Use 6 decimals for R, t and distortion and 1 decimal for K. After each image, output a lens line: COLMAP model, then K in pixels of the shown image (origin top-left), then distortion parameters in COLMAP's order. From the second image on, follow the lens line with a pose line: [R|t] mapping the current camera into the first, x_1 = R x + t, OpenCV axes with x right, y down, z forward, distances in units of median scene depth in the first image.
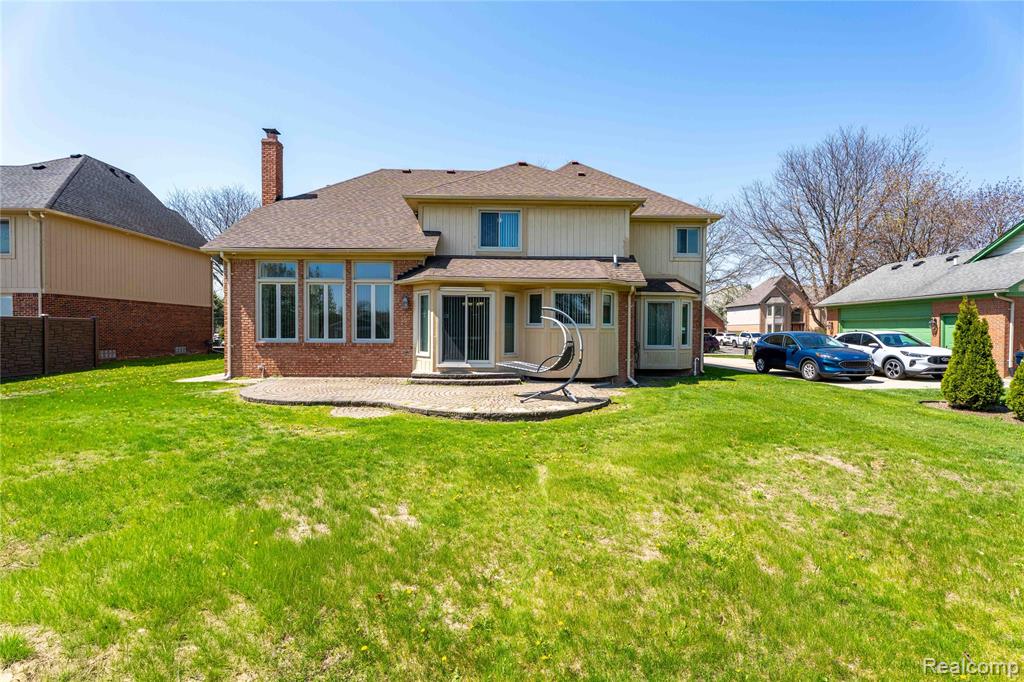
lens RADIAL K [[451.3, 0, 512.0], [0, 451.3, 341.0], [0, 0, 1]] dist [0.001987, 0.000084]
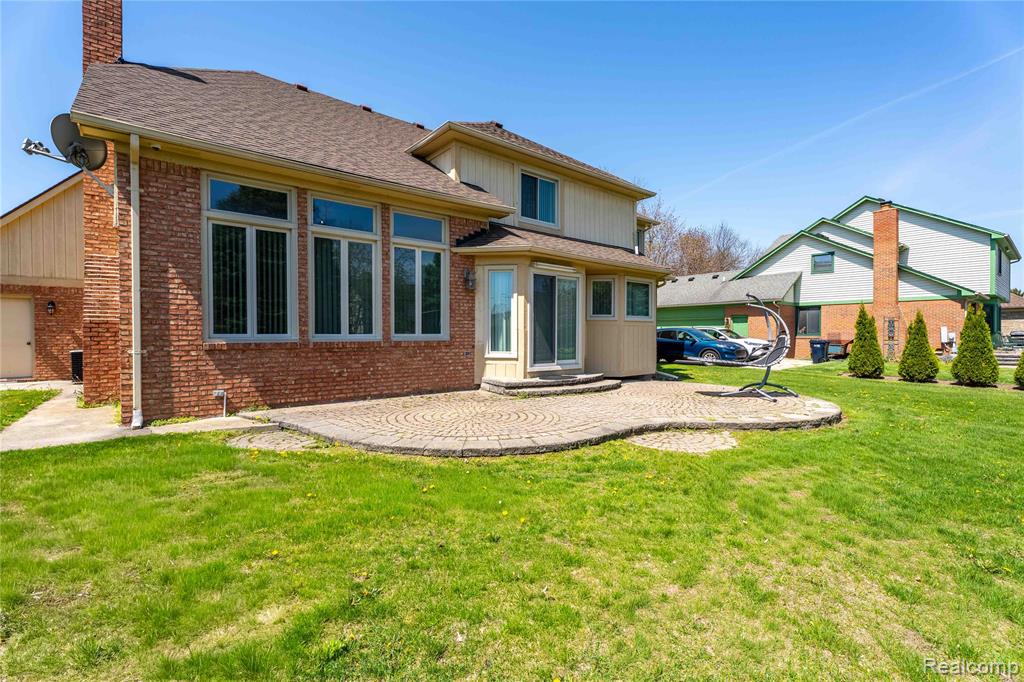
lens RADIAL K [[451.3, 0, 512.0], [0, 451.3, 341.0], [0, 0, 1]] dist [0.001987, 0.000084]
pose [[0.786403, -0.015410, 0.617522, -0.599553], [0.017670, 0.999841, 0.002448, 0.005435], [-0.617461, 0.008987, 0.786550, 0.416712]]
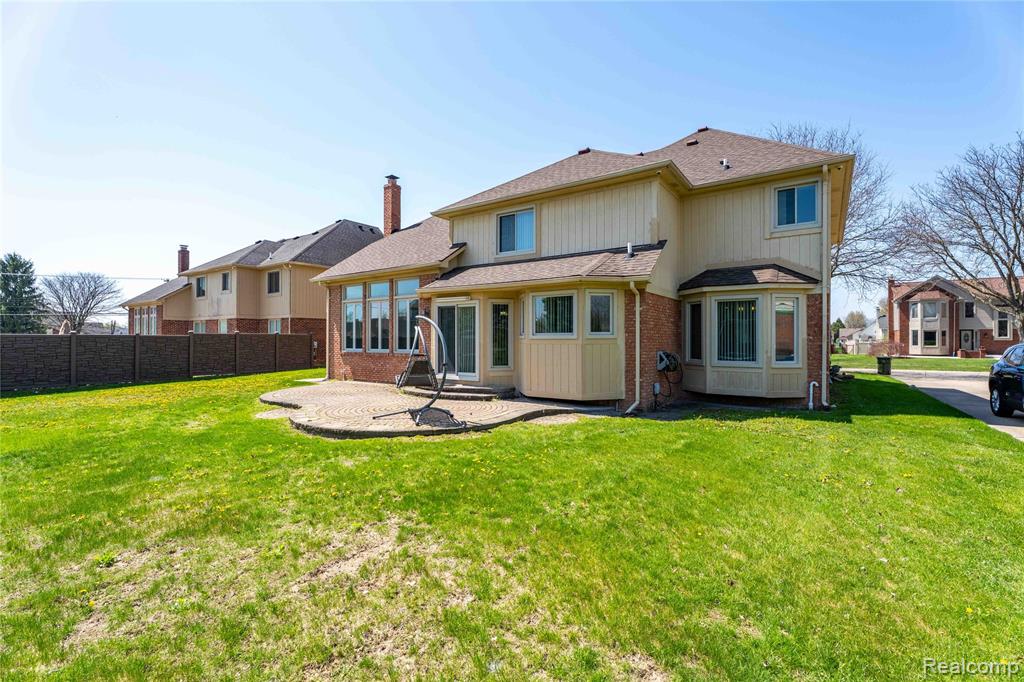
lens RADIAL K [[451.3, 0, 512.0], [0, 451.3, 341.0], [0, 0, 1]] dist [0.001987, 0.000084]
pose [[0.809801, -0.004425, -0.586688, 0.532800], [-0.007697, 0.999805, -0.018165, -0.007995], [0.586655, 0.019226, 0.809609, 0.268222]]
